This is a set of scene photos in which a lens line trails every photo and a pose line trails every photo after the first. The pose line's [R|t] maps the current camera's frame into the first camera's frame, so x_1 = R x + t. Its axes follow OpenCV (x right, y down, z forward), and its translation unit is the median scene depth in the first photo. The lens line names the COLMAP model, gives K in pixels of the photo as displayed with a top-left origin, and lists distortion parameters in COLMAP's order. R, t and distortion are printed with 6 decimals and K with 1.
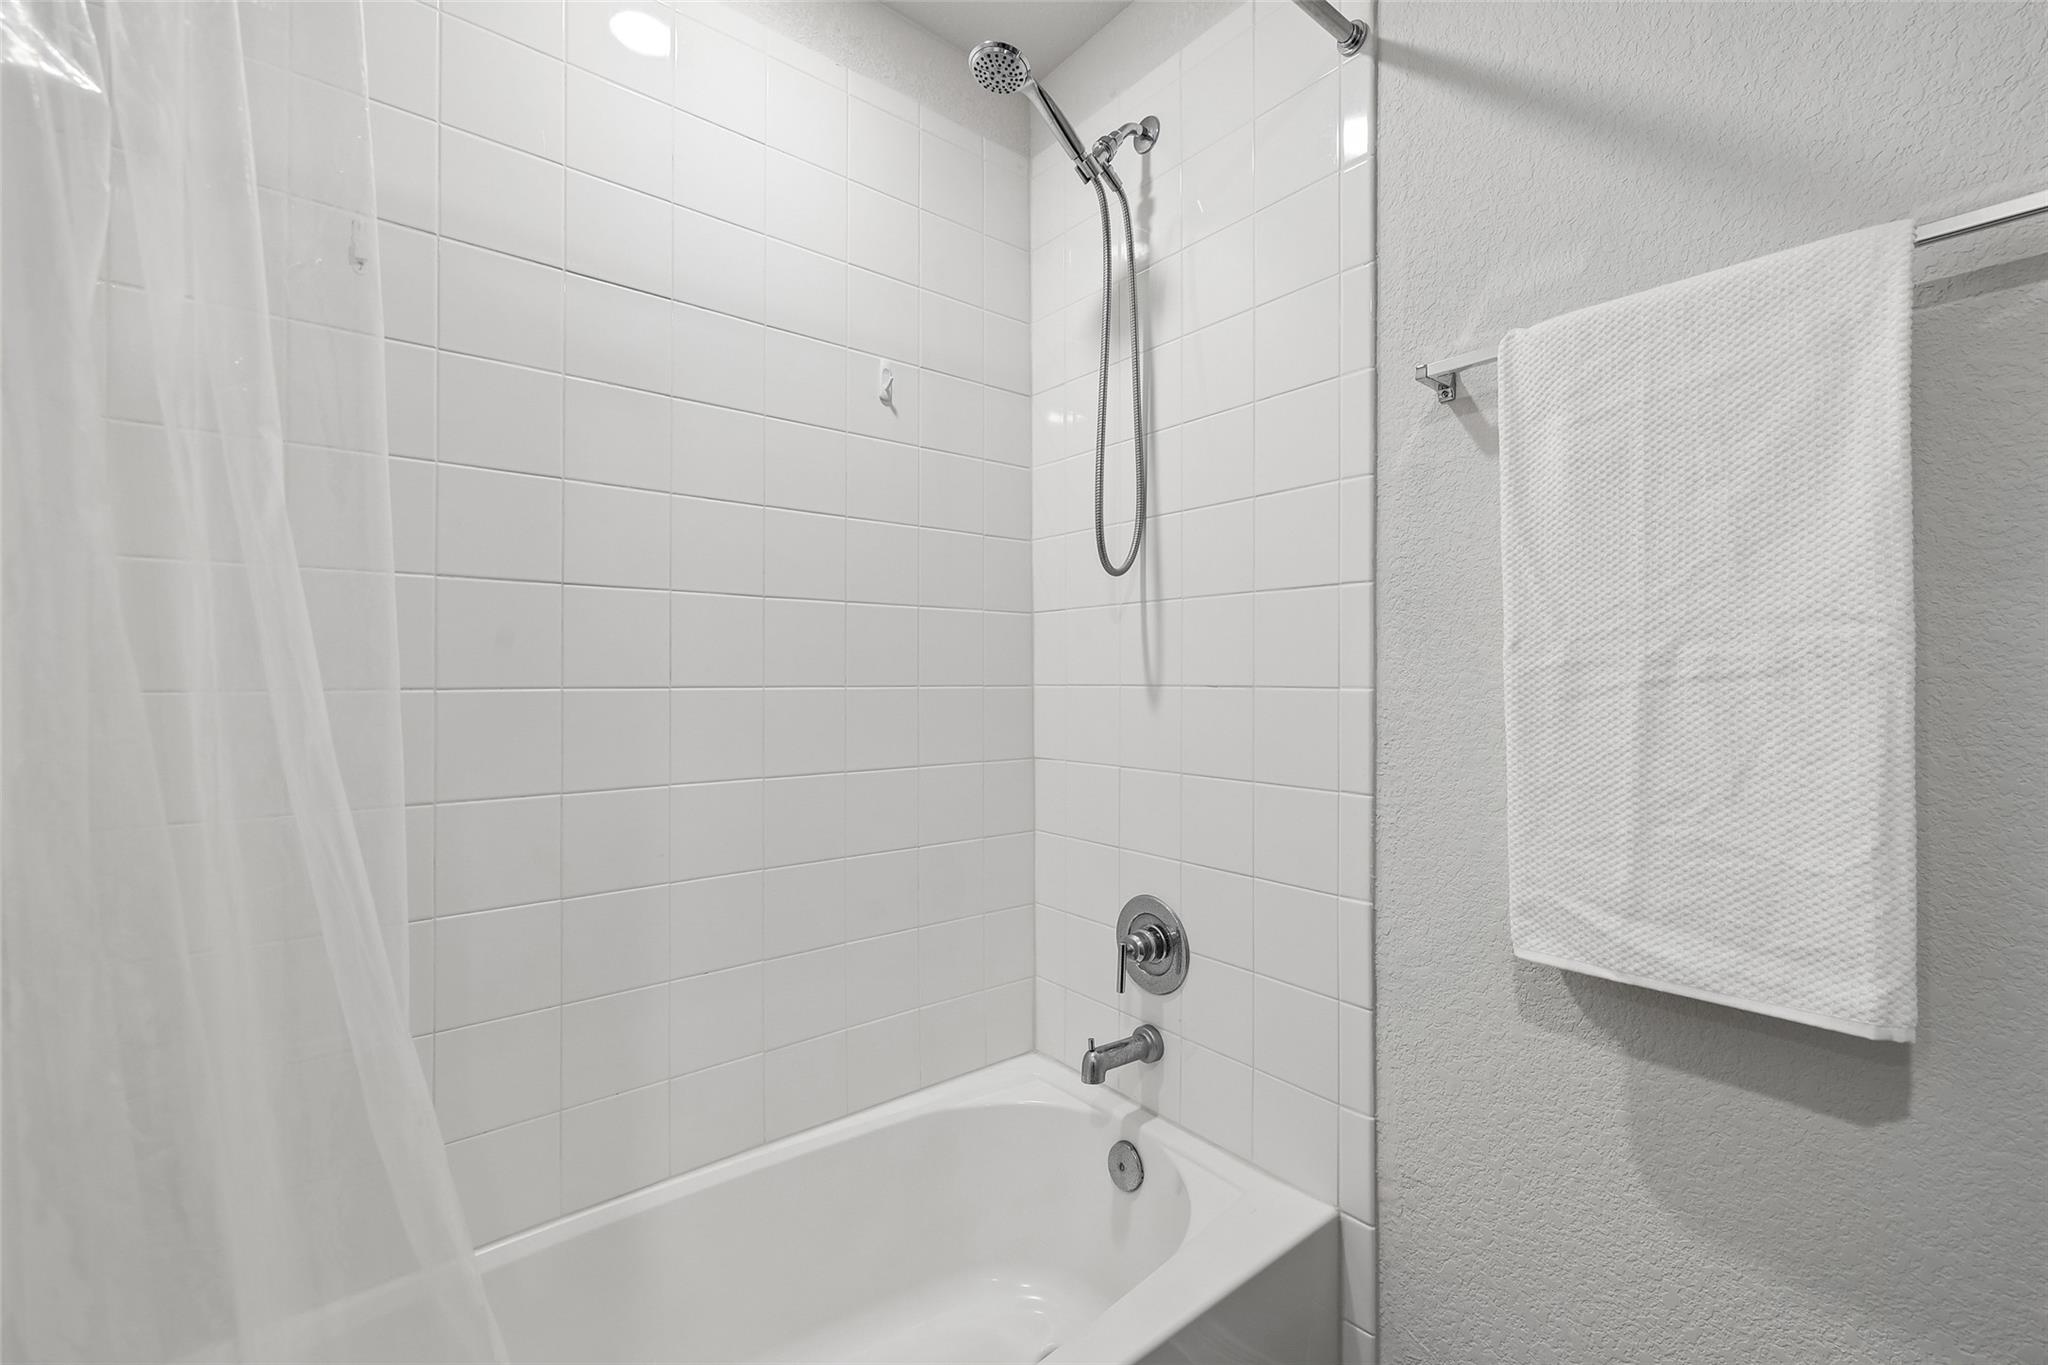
lens RADIAL K [[863.6, 0, 1032.5], [0, 863.6, 670.6], [0, 0, 1]] dist [-0.004546, 0.001605]
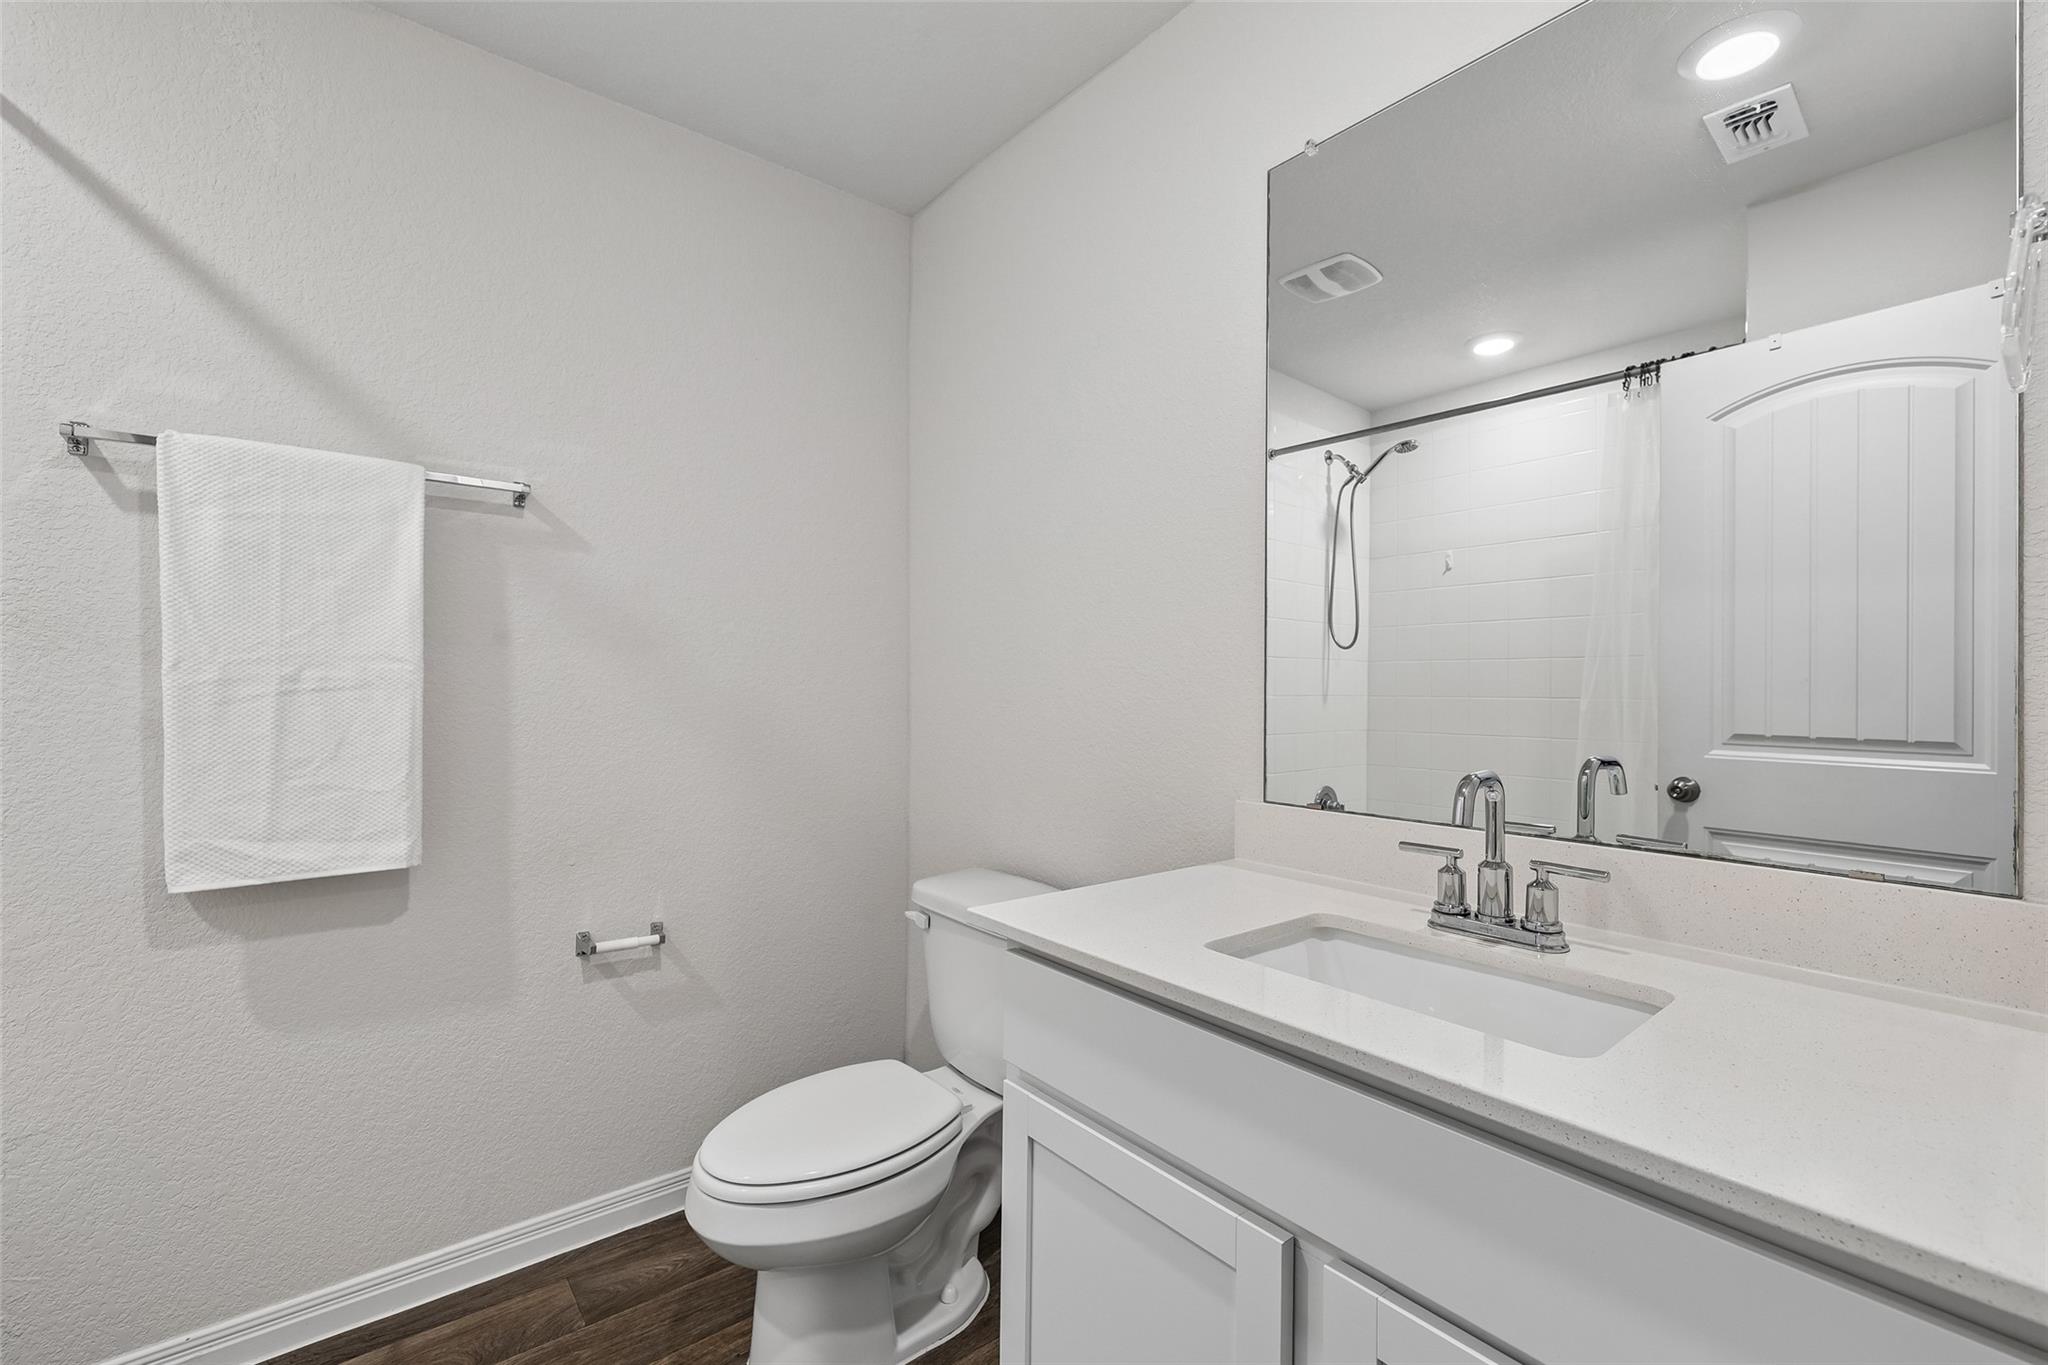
lens RADIAL K [[863.6, 0, 1031.4], [0, 863.6, 685.4], [0, 0, 1]] dist [-0.004546, 0.001605]
pose [[0.000421, 0.003083, 0.999995, -0.888922], [-0.014601, 0.999889, -0.003076, -0.014970], [-0.999893, -0.014600, 0.000466, -0.396396]]
